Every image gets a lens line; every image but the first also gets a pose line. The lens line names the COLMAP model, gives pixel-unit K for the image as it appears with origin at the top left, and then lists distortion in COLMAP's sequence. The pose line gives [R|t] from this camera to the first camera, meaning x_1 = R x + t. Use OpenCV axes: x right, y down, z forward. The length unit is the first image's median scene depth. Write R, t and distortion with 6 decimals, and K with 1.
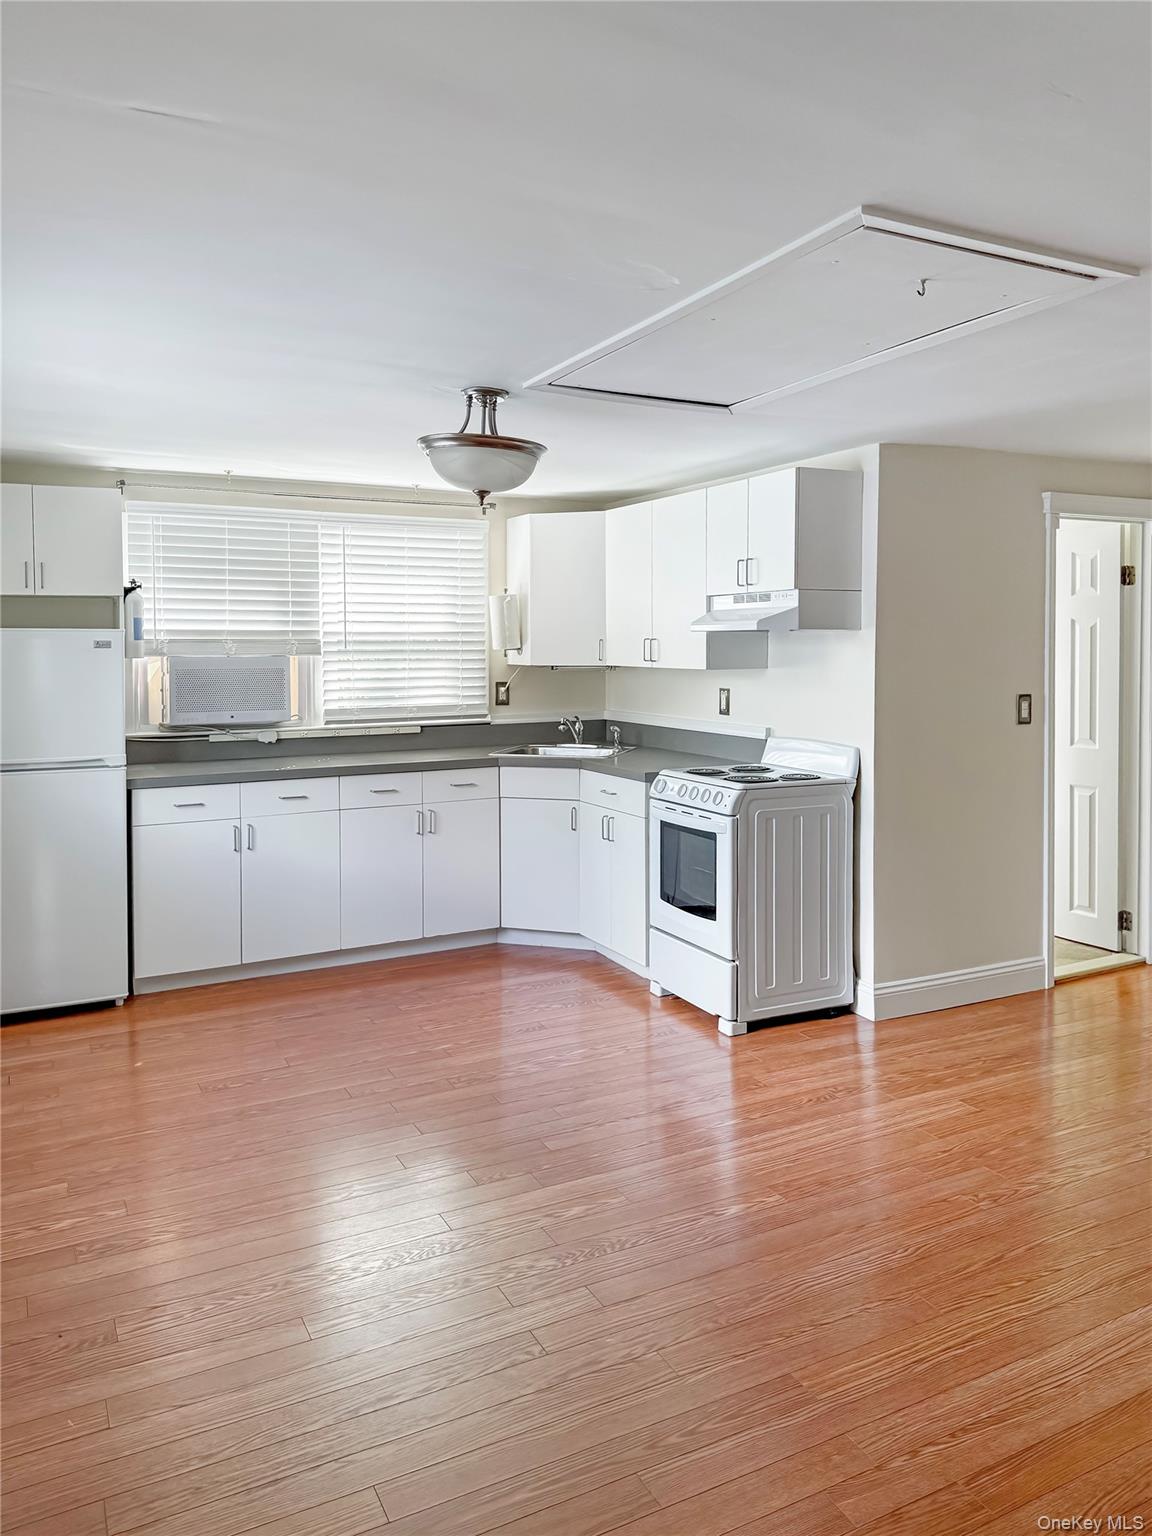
lens RADIAL K [[1055.0, 0, 578.0], [0, 1055.0, 702.5], [0, 0, 1]] dist [0.044996, -0.046678]
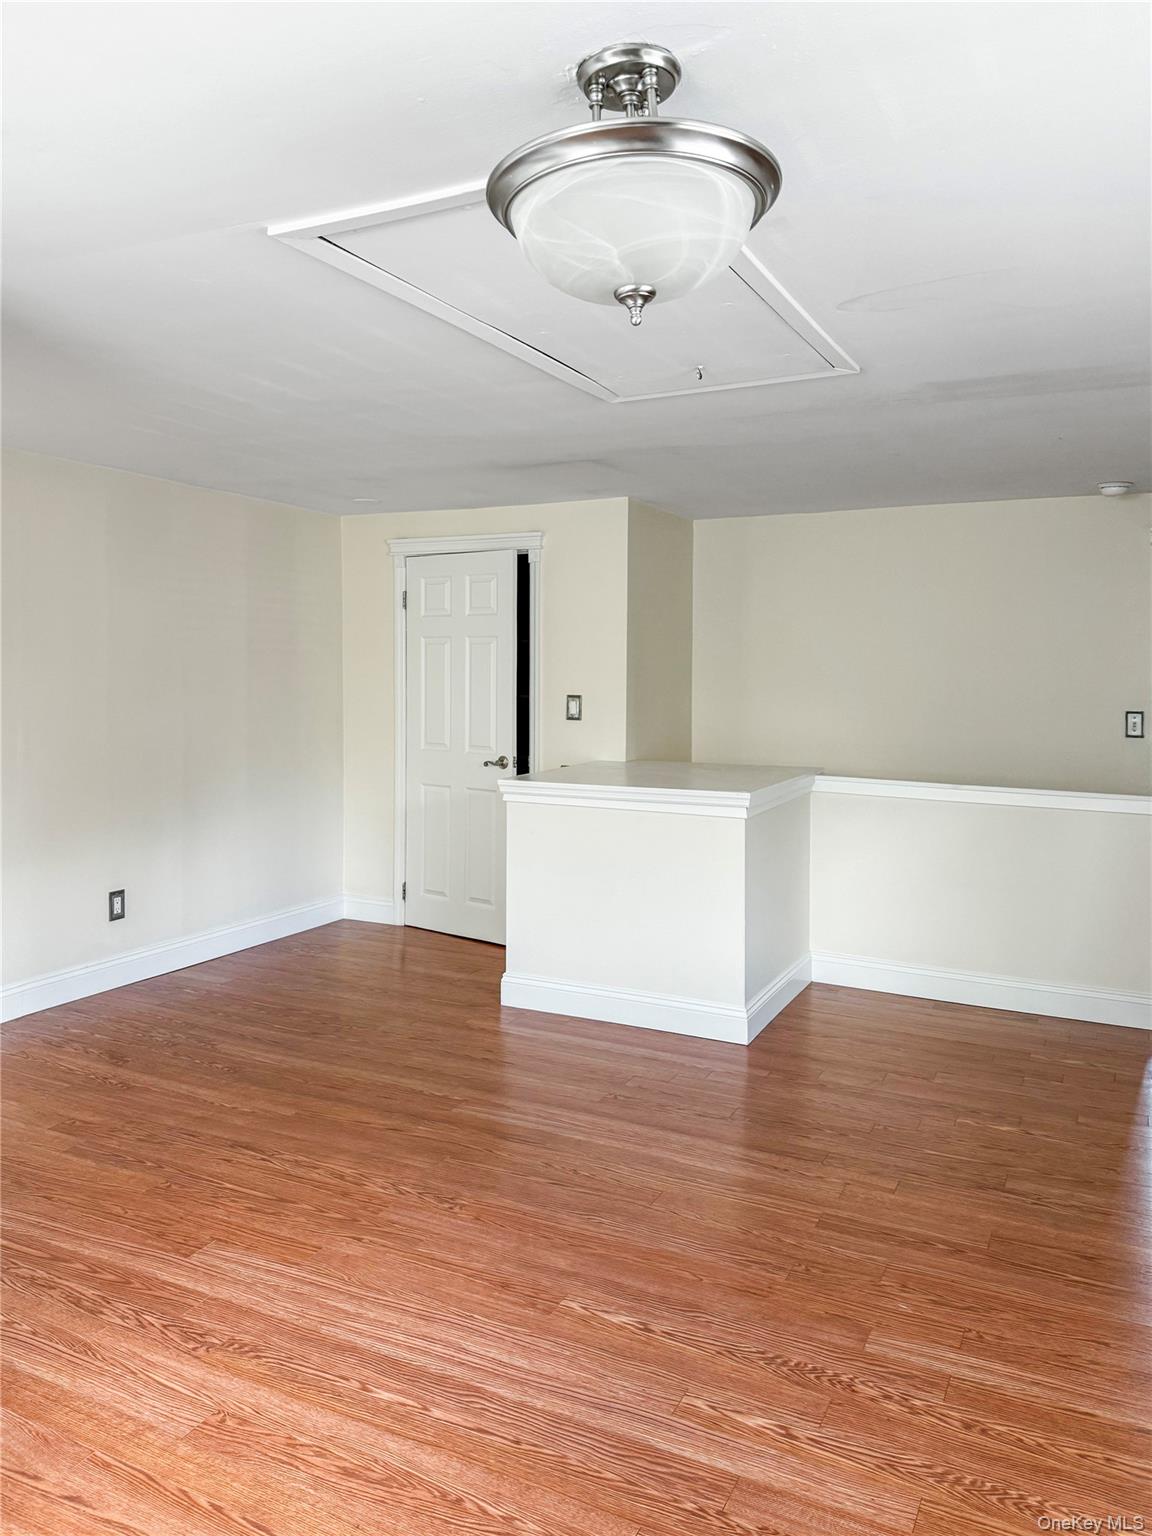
lens RADIAL K [[1136.8, 0, 561.7], [0, 1136.8, 713.8], [0, 0, 1]] dist [0.019407, -0.030822]
pose [[-0.587760, -0.030193, 0.808472, -0.357104], [0.039147, 0.997071, 0.065697, -0.041743], [-0.808087, 0.070263, -0.584857, 1.008024]]
